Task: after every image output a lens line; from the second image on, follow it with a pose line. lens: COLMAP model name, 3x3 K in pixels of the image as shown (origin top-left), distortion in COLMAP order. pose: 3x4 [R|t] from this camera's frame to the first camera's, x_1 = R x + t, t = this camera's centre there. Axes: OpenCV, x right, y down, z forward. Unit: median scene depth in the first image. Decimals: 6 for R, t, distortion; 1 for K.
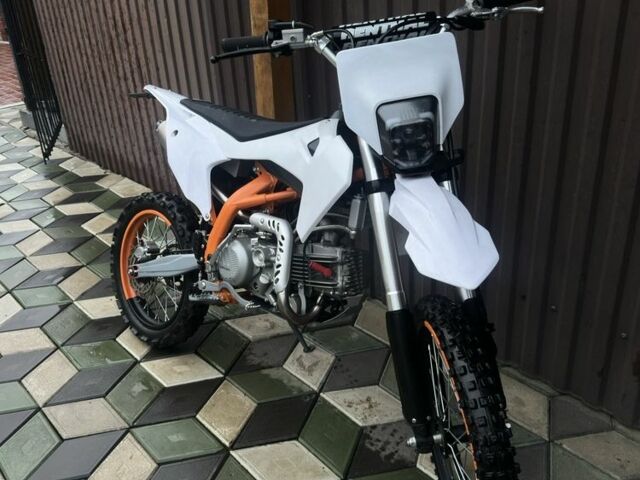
lens RADIAL K [[597.0, 0, 320.0], [0, 597.0, 240.0], [0, 0, 1]] dist [0.011323, -0.004121]
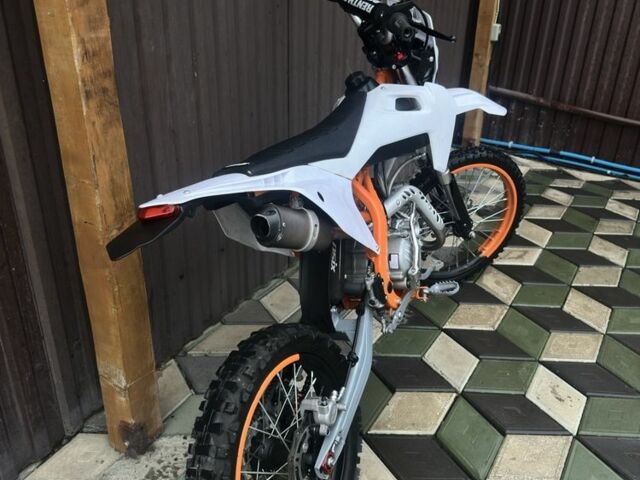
lens RADIAL K [[604.4, 0, 320.9], [0, 604.4, 235.6], [0, 0, 1]] dist [-0.001094, -0.003870]
pose [[-0.309061, -0.395436, 0.864935, -0.758116], [0.398259, 0.772064, 0.495284, -0.430318], [-0.863638, 0.497541, -0.081129, 0.962653]]
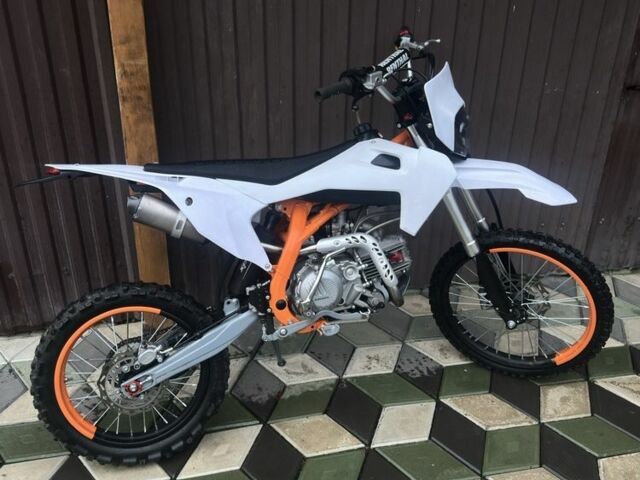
lens RADIAL K [[604.4, 0, 320.9], [0, 604.4, 235.6], [0, 0, 1]] dist [-0.001094, -0.003870]
pose [[0.482518, -0.338835, 0.807693, -0.800566], [0.339344, 0.922441, 0.184248, -0.205610], [-0.807479, 0.185183, 0.560076, 0.306098]]
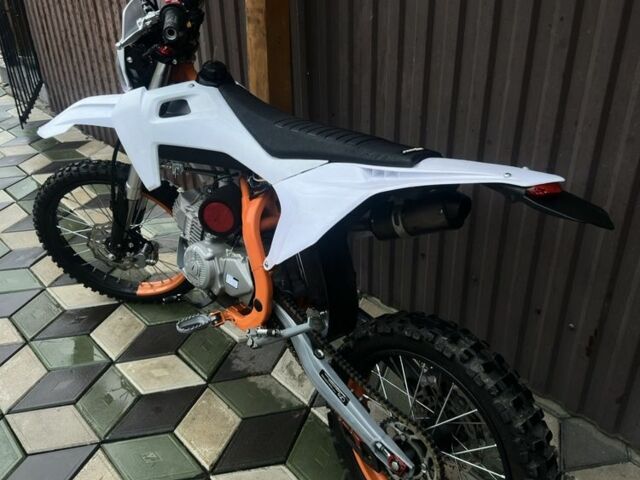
lens RADIAL K [[604.4, 0, 320.9], [0, 604.4, 235.6], [0, 0, 1]] dist [-0.001094, -0.003870]
pose [[0.999453, 0.029517, 0.014912, -0.005787], [-0.030330, 0.997878, 0.057608, -0.055755], [-0.013180, -0.058029, 0.998228, 0.085997]]
